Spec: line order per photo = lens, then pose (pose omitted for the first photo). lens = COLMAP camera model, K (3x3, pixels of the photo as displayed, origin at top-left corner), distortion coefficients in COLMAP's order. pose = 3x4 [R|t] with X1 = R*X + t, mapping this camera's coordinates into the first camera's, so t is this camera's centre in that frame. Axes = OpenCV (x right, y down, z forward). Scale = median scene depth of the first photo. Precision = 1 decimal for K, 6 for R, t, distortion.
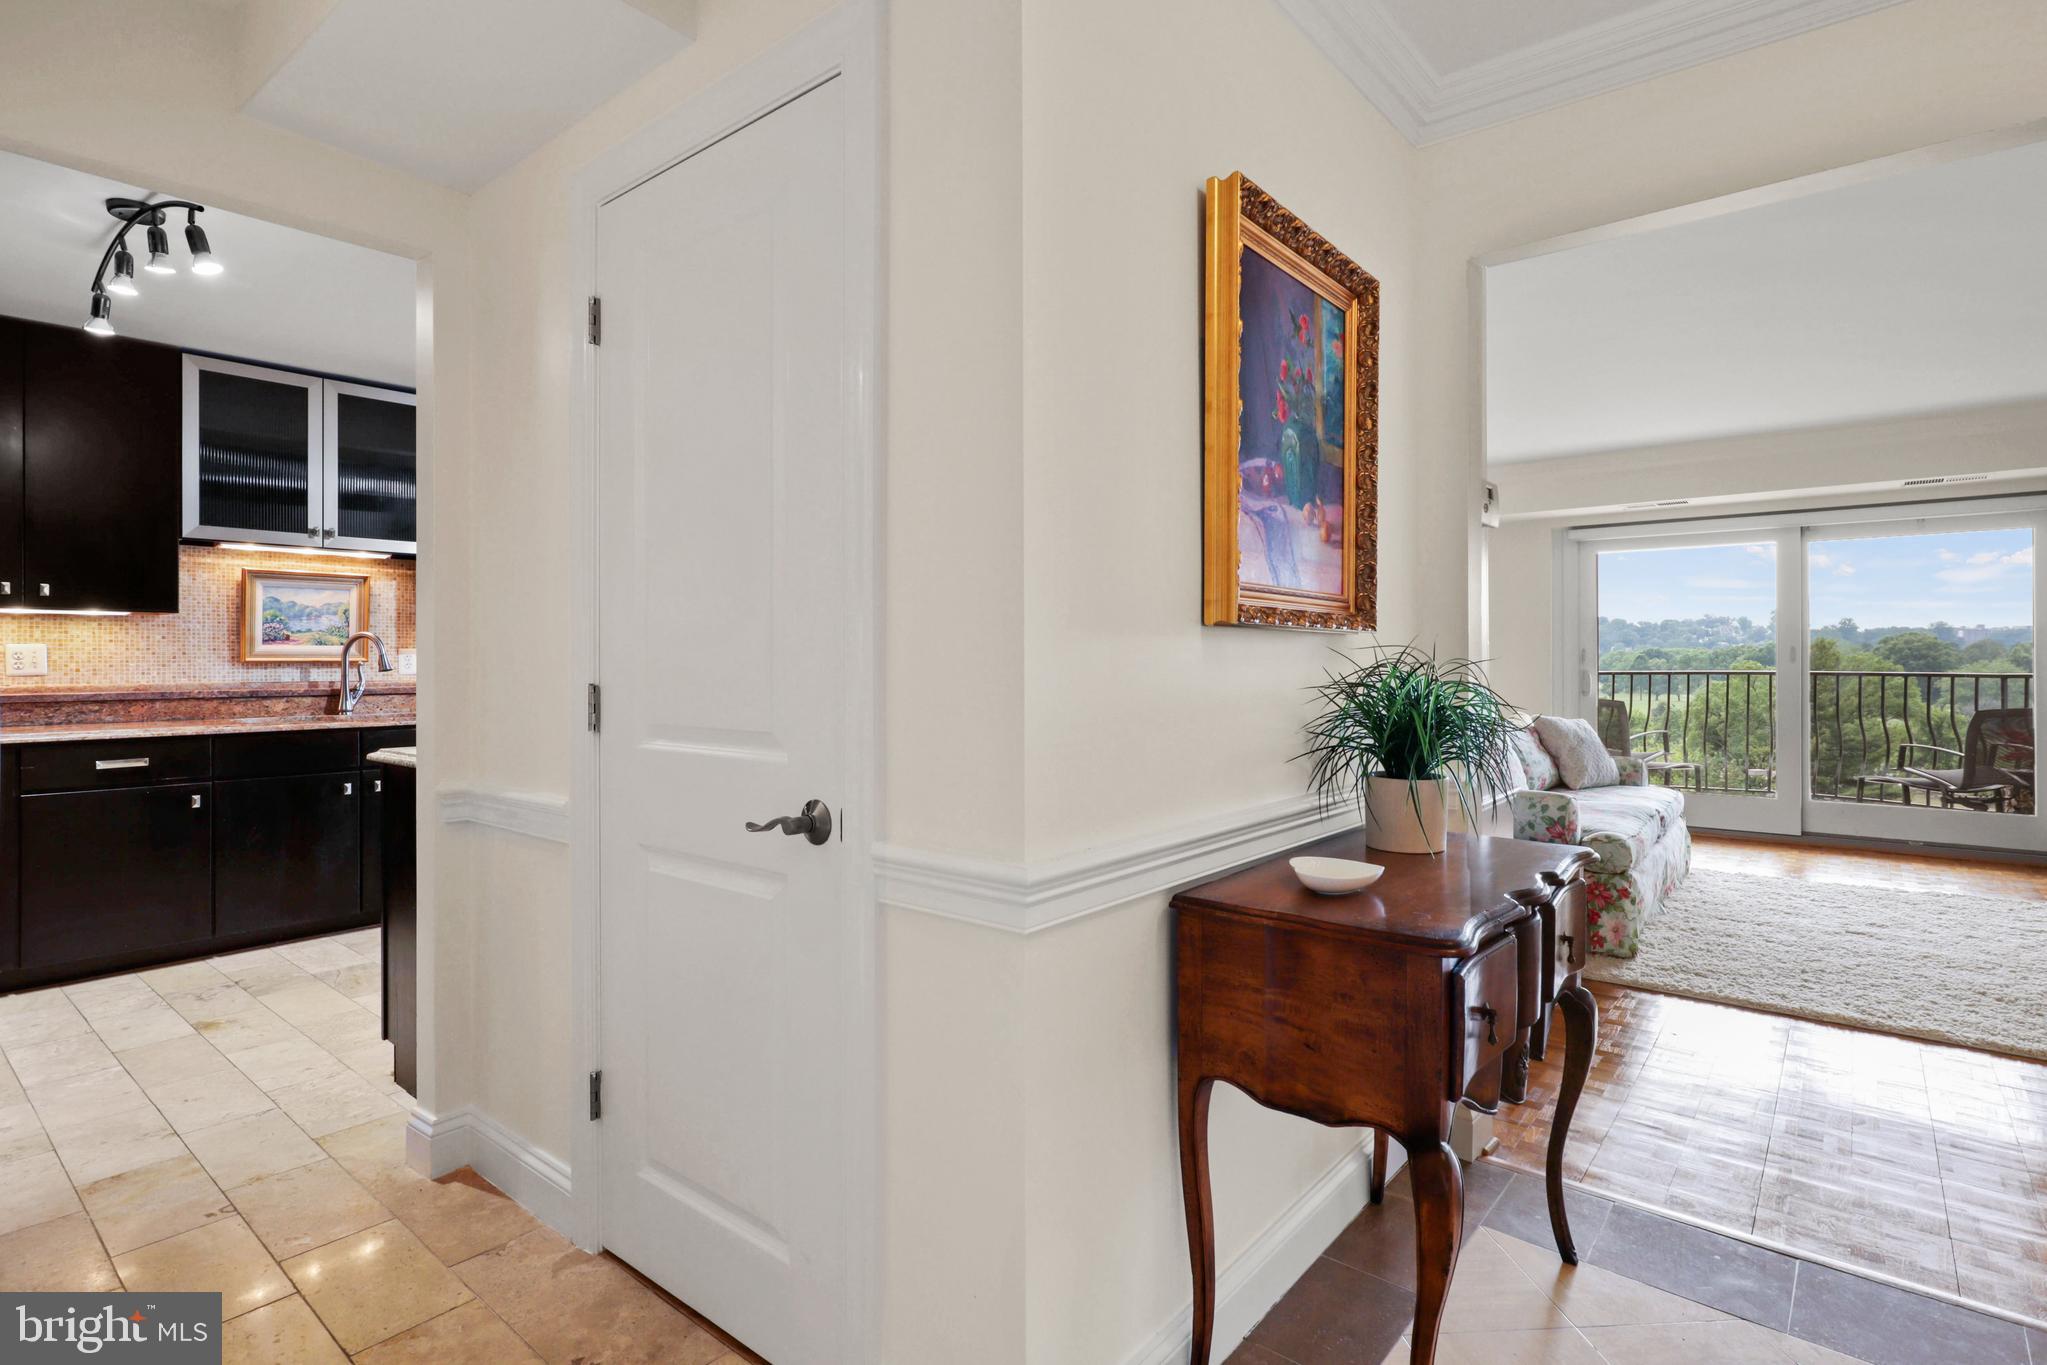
lens RADIAL K [[1029.0, 0, 1044.4], [0, 1029.0, 658.5], [0, 0, 1]] dist [-0.020295, 0.010482]
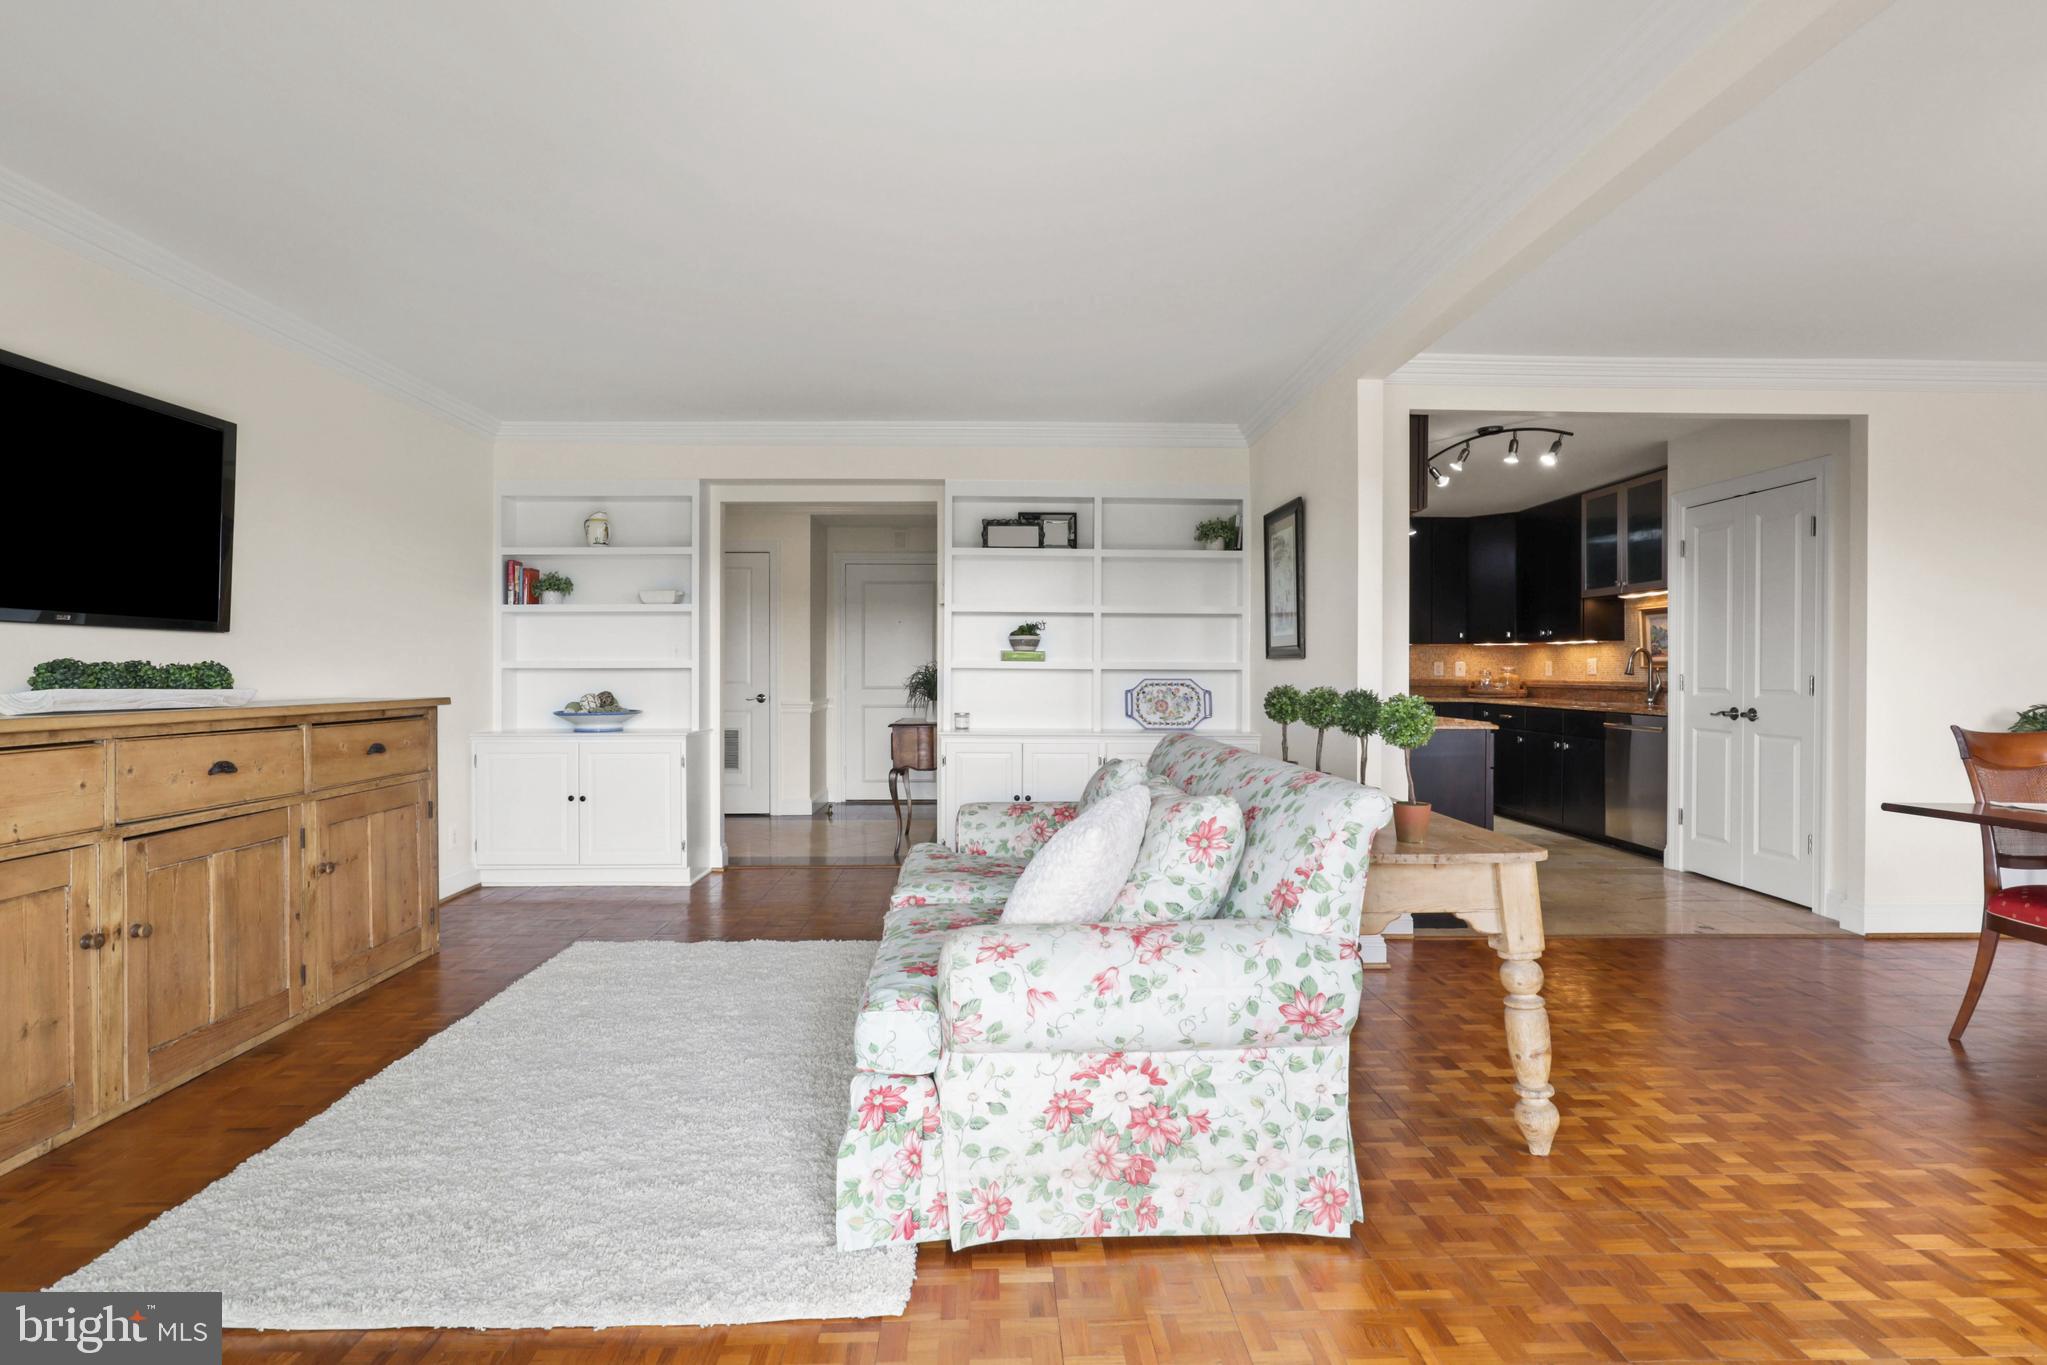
lens RADIAL K [[1029.0, 0, 1018.4], [0, 1029.0, 673.4], [0, 0, 1]] dist [-0.020295, 0.010482]
pose [[-0.762486, 0.002839, -0.646999, 1.094041], [-0.000168, 0.999989, 0.004586, 0.005487], [0.647005, 0.003606, -0.762477, 1.768257]]
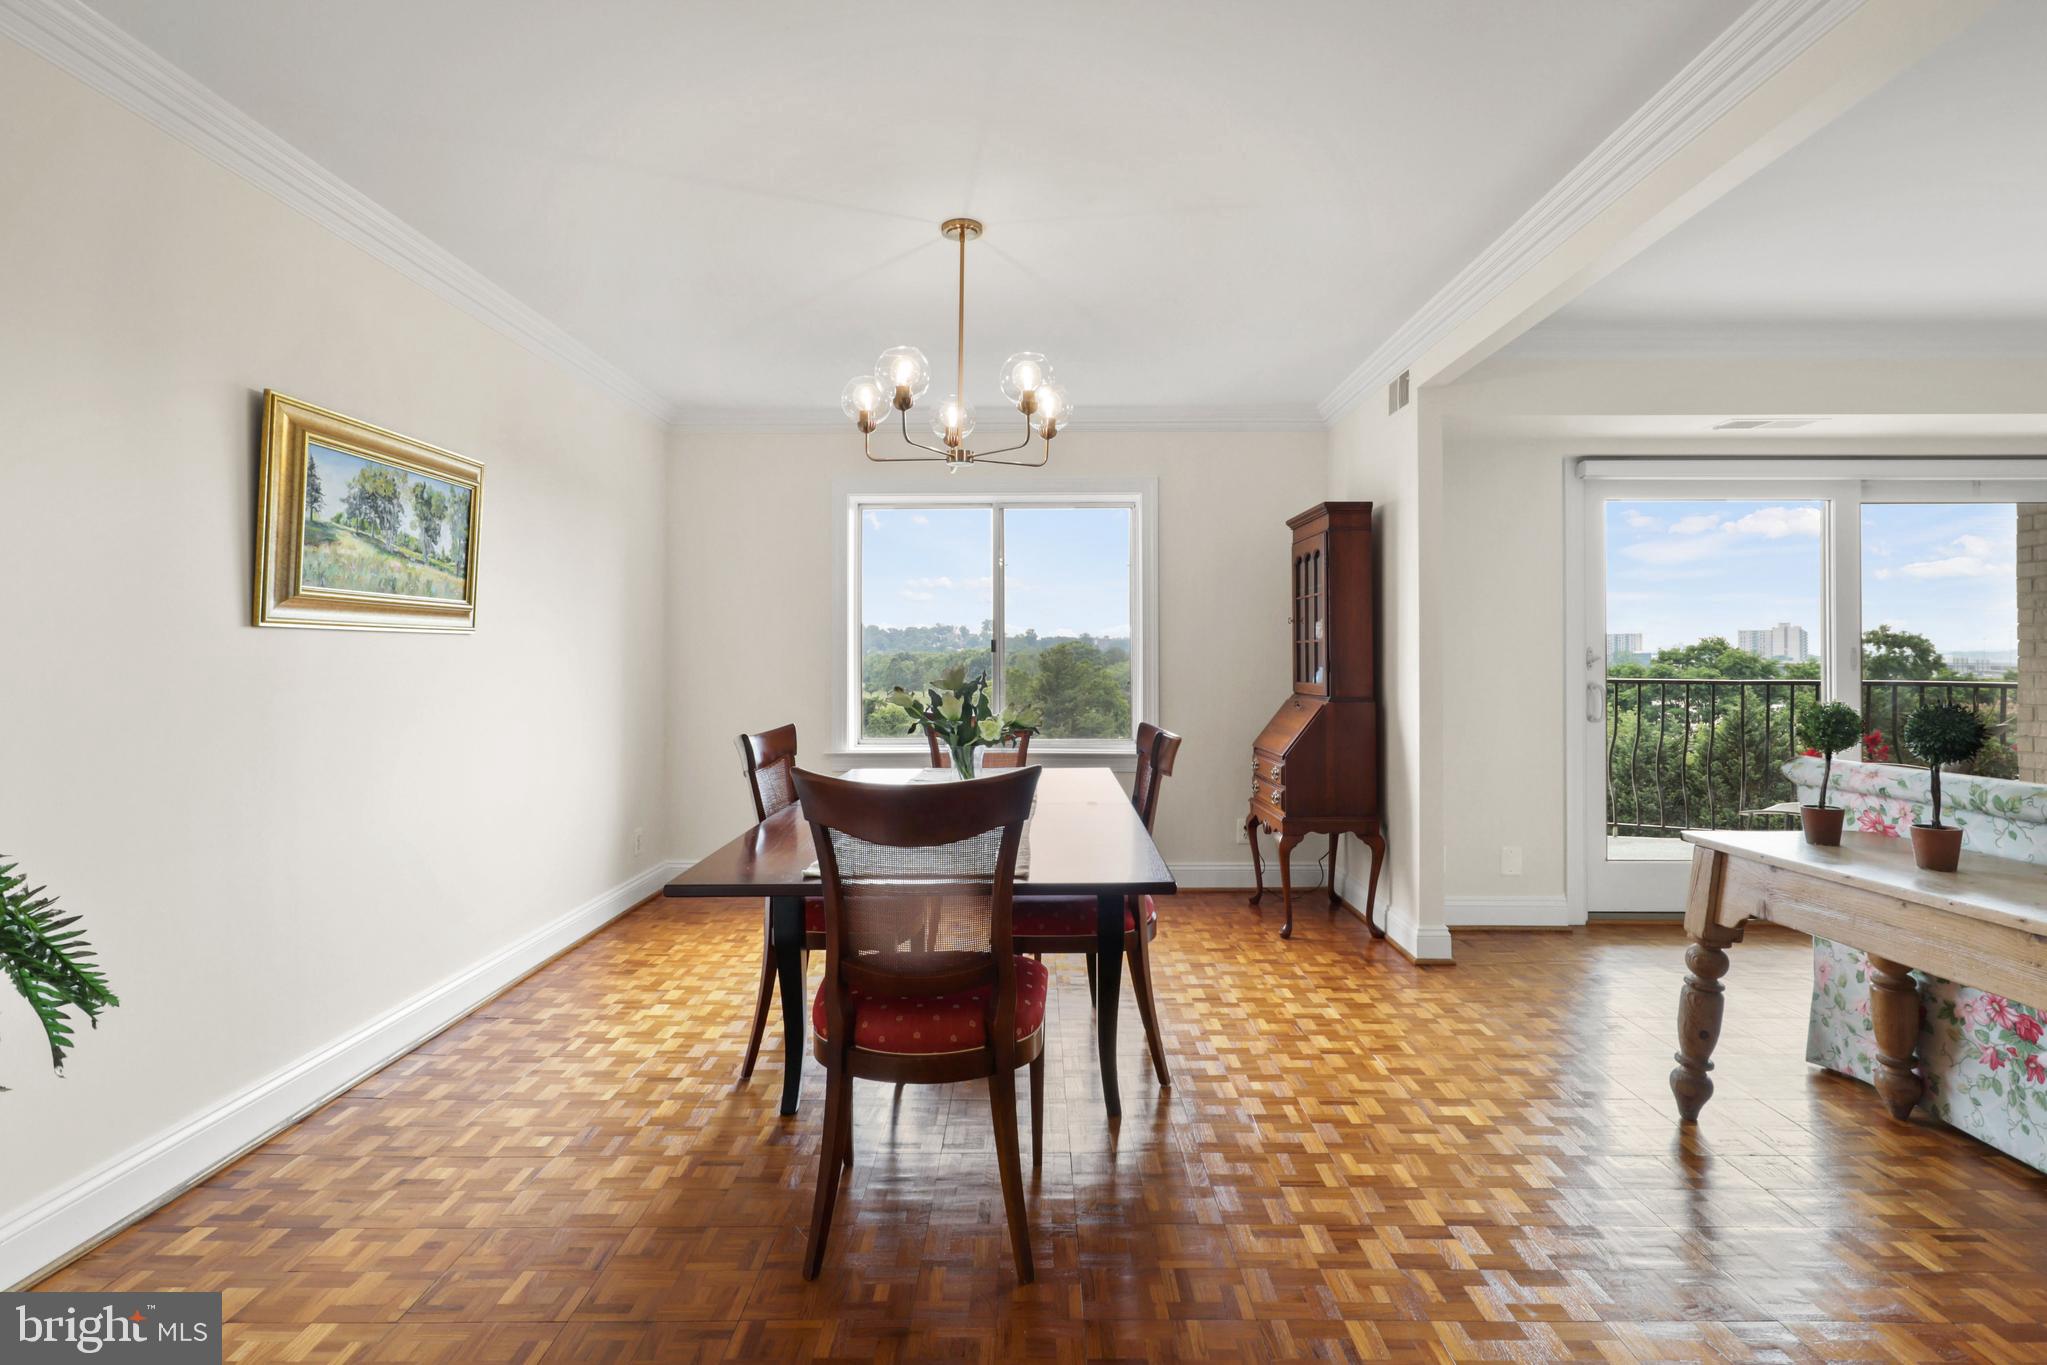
lens RADIAL K [[1029.0, 0, 1038.8], [0, 1029.0, 635.8], [0, 0, 1]] dist [-0.020295, 0.010482]
pose [[0.782330, 0.018774, 0.622581, -0.255505], [-0.004408, 0.999687, -0.024607, -0.001456], [-0.622849, 0.016506, 0.782168, 1.257810]]
